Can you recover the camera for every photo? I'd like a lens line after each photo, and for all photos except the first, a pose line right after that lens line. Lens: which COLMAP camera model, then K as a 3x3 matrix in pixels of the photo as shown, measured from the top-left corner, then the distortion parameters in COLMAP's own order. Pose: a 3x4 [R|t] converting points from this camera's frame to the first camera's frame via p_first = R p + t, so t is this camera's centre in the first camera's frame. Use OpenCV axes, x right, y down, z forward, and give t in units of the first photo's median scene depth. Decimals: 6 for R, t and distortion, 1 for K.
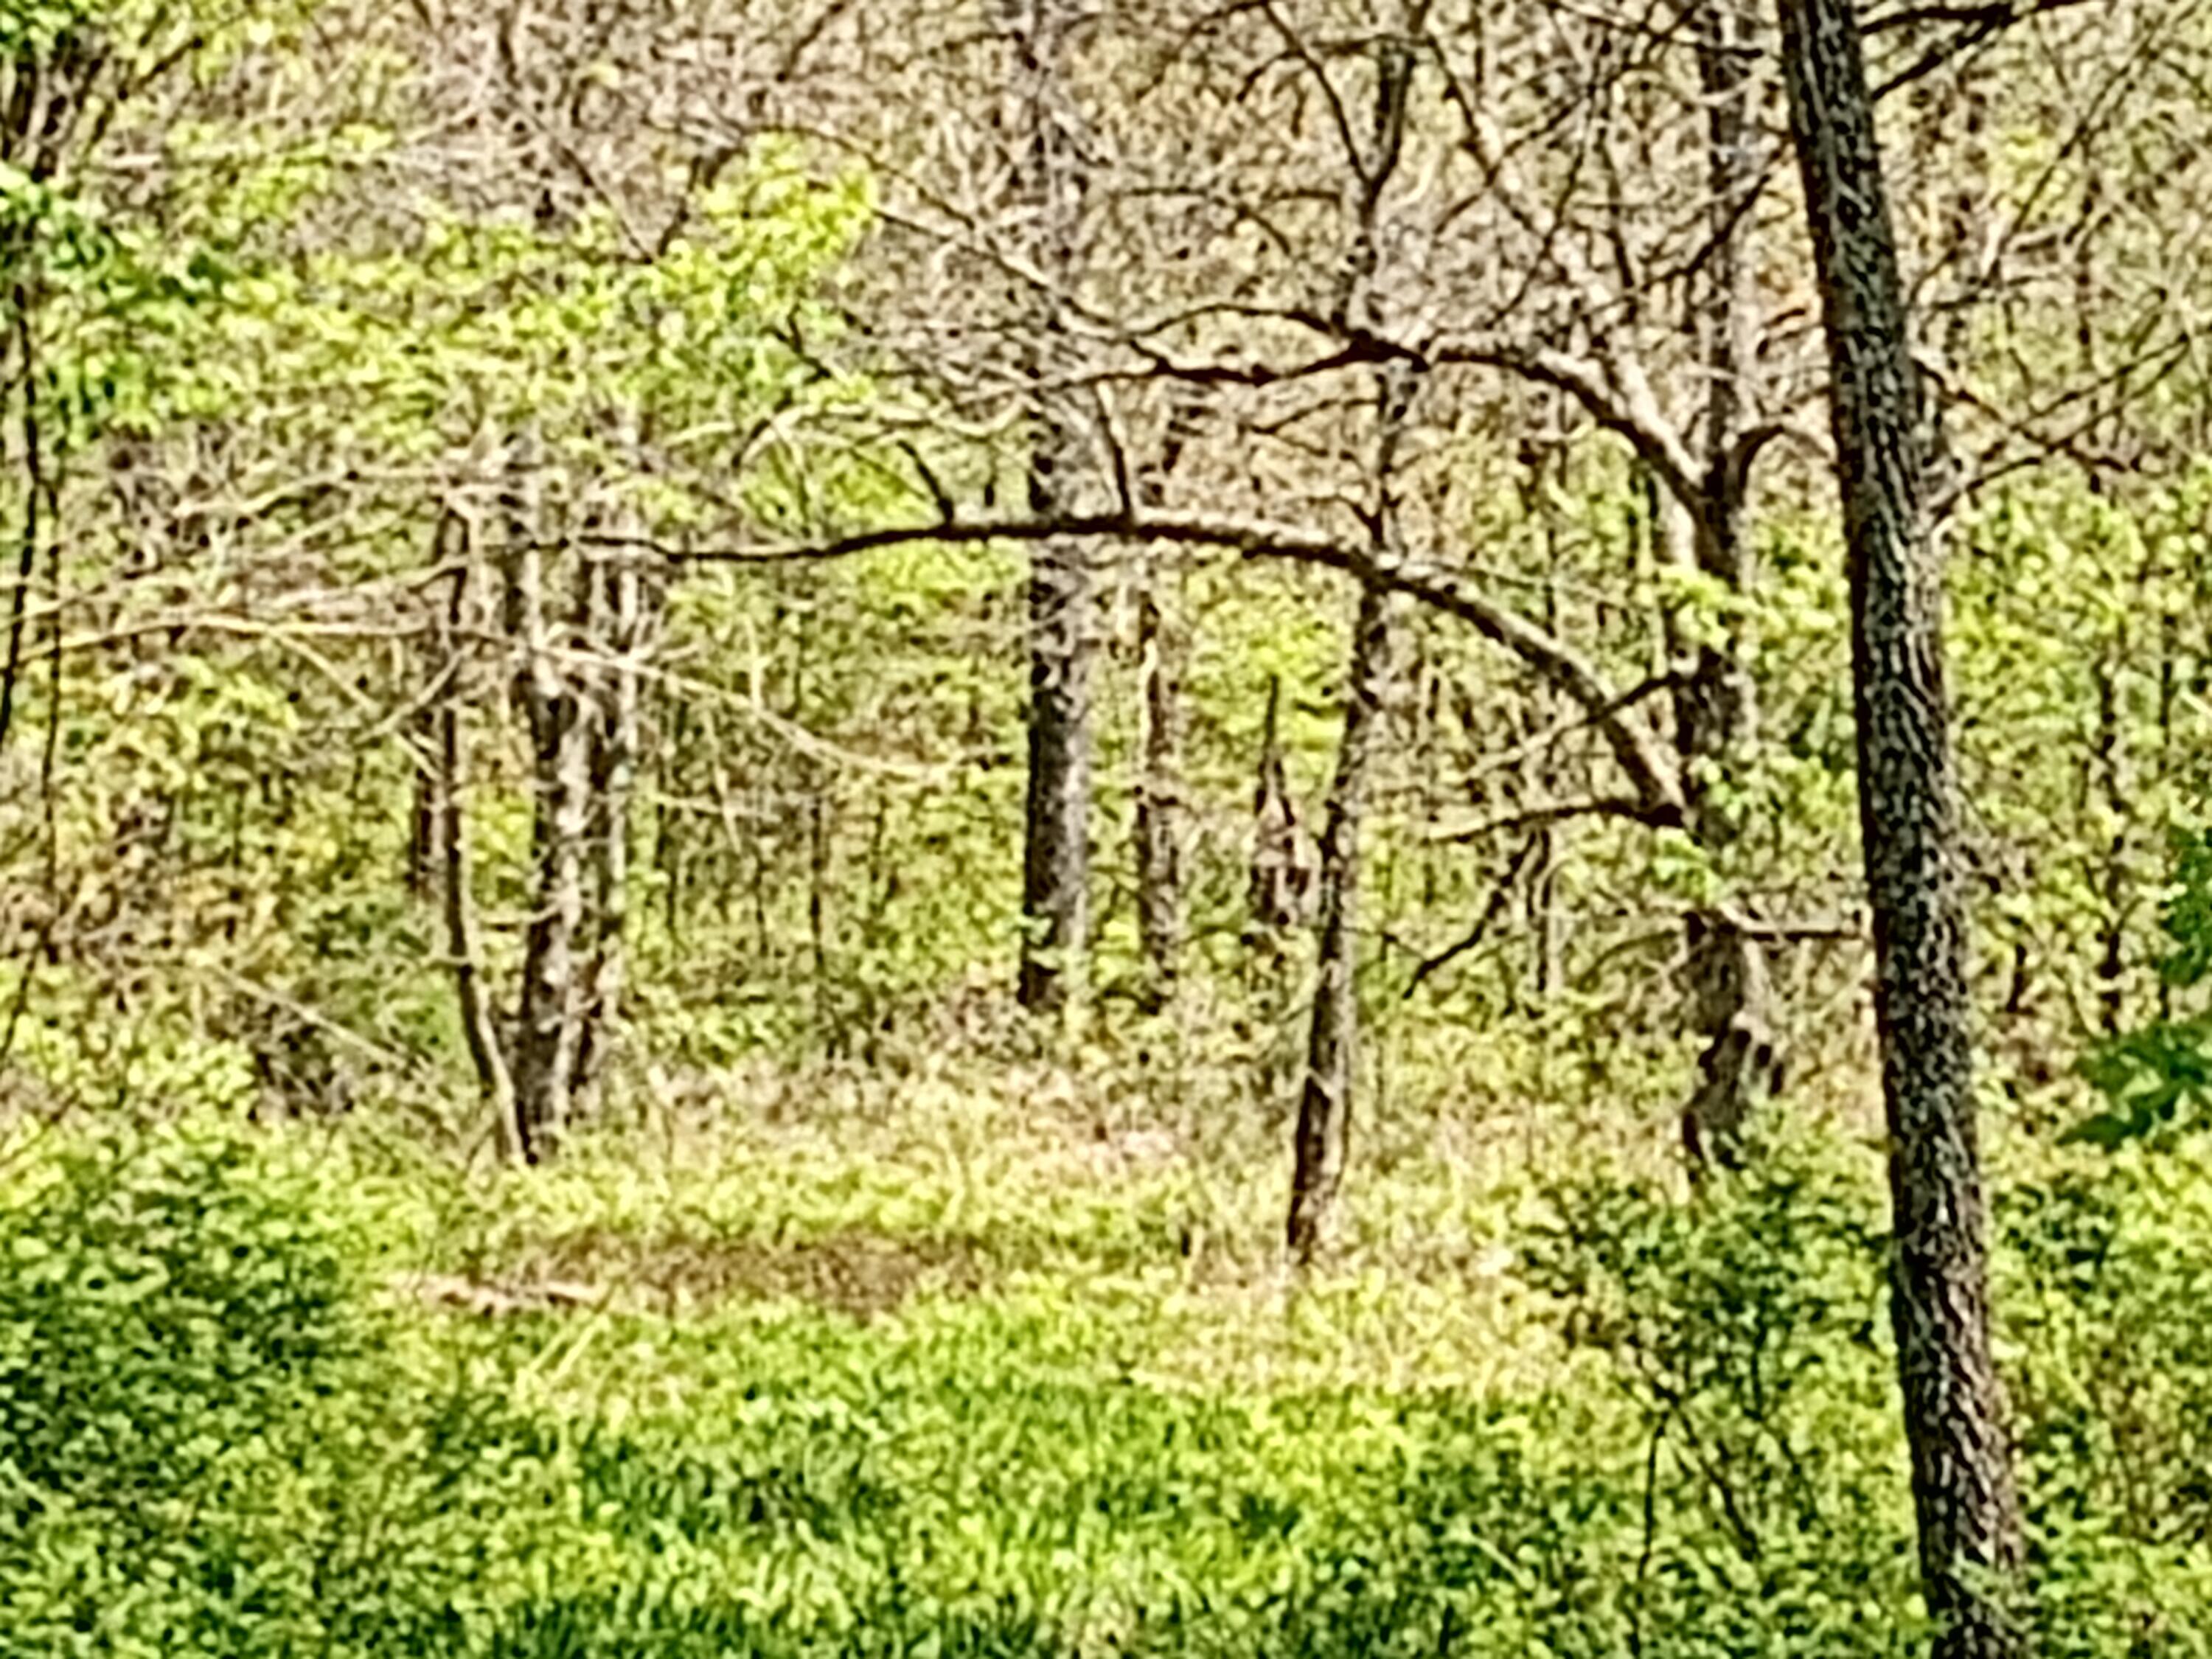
lens RADIAL K [[1841.1, 0, 1107.3], [0, 1841.1, 827.0], [0, 0, 1]] dist [-0.013466, -0.005943]
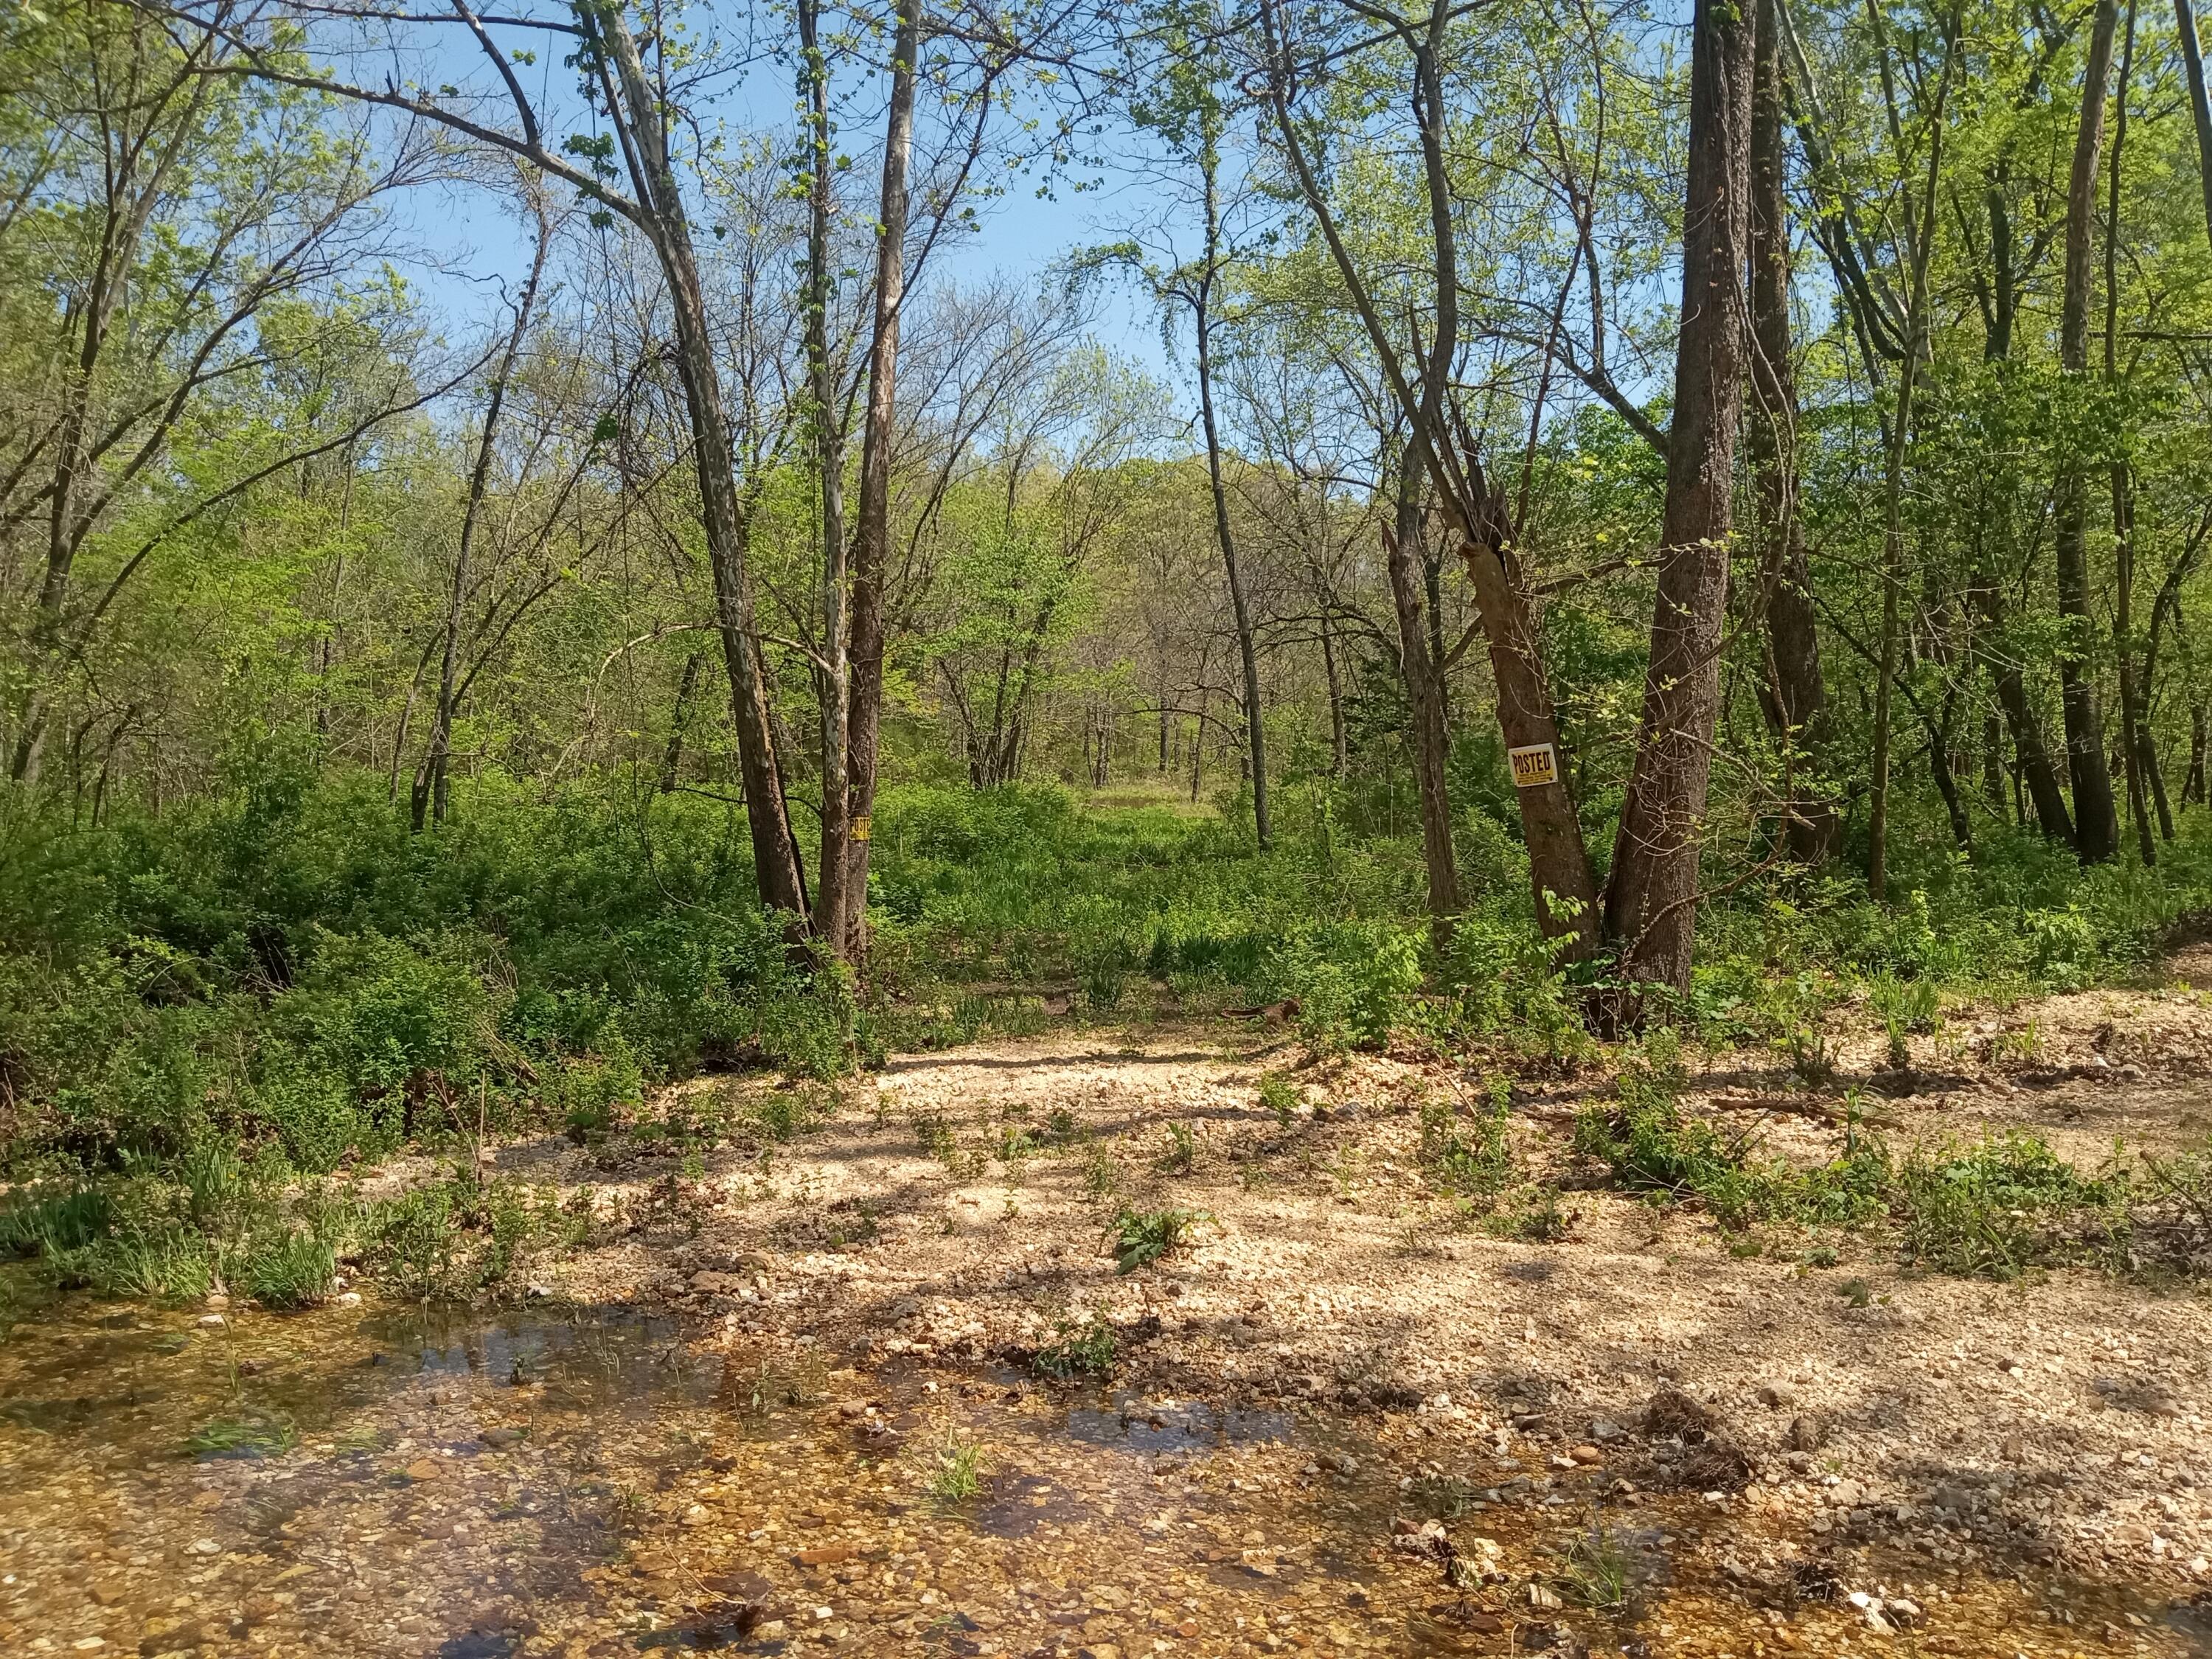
lens RADIAL K [[1841.1, 0, 1105.2], [0, 1841.1, 829.2], [0, 0, 1]] dist [-0.013466, -0.005943]
pose [[0.981157, -0.003291, 0.193186, -1.793858], [-0.052144, 0.958244, 0.281157, -1.867702], [-0.186044, -0.285932, 0.940016, -6.453230]]
